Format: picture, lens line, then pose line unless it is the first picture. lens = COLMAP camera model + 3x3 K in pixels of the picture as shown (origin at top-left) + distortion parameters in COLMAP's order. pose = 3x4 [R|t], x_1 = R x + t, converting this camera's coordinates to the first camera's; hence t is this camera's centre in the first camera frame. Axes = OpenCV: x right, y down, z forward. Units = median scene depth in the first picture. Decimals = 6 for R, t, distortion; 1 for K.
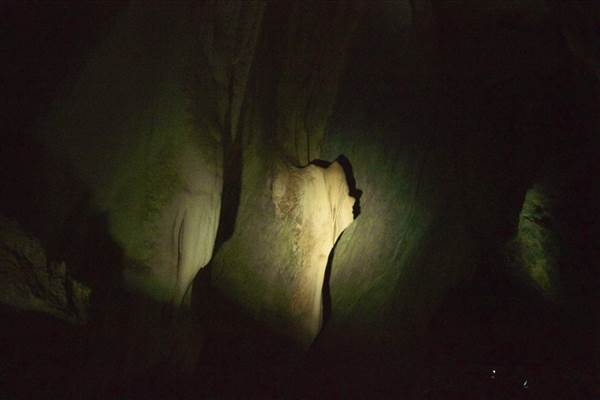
lens RADIAL K [[509.6, 0, 300.0], [0, 509.6, 200.0], [0, 0, 1]] dist [-0.002623, 0.013266]
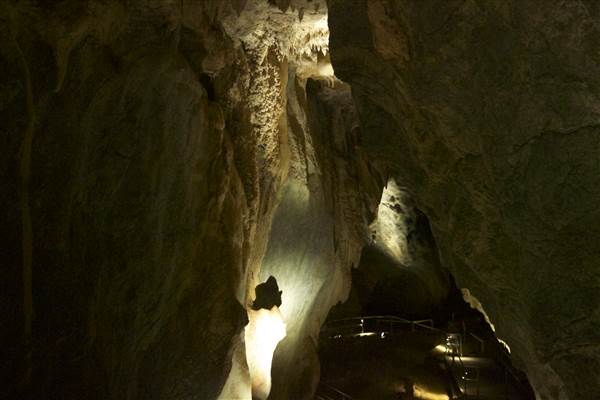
lens RADIAL K [[509.6, 0, 300.0], [0, 509.6, 200.0], [0, 0, 1]] dist [-0.002623, 0.013266]
pose [[0.969450, -0.078253, 0.232473, -0.237117], [0.041209, 0.986235, 0.160130, -0.735871], [-0.241804, -0.145658, 0.959330, -0.720564]]
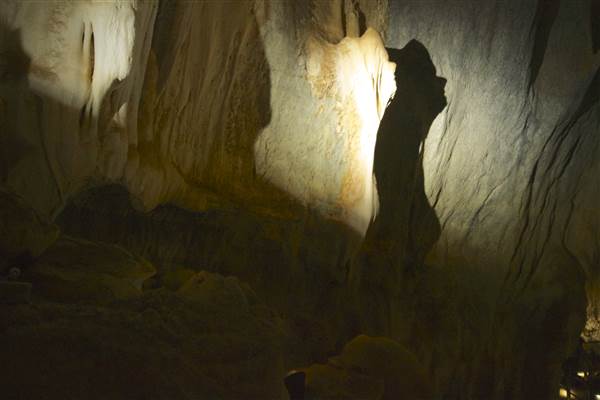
lens RADIAL K [[509.6, 0, 300.0], [0, 509.6, 200.0], [0, 0, 1]] dist [-0.002623, 0.013266]
pose [[0.911774, -0.091255, -0.400426, 0.290208], [0.094504, 0.995456, -0.011673, 0.229649], [0.399672, -0.027199, 0.916255, 0.107139]]
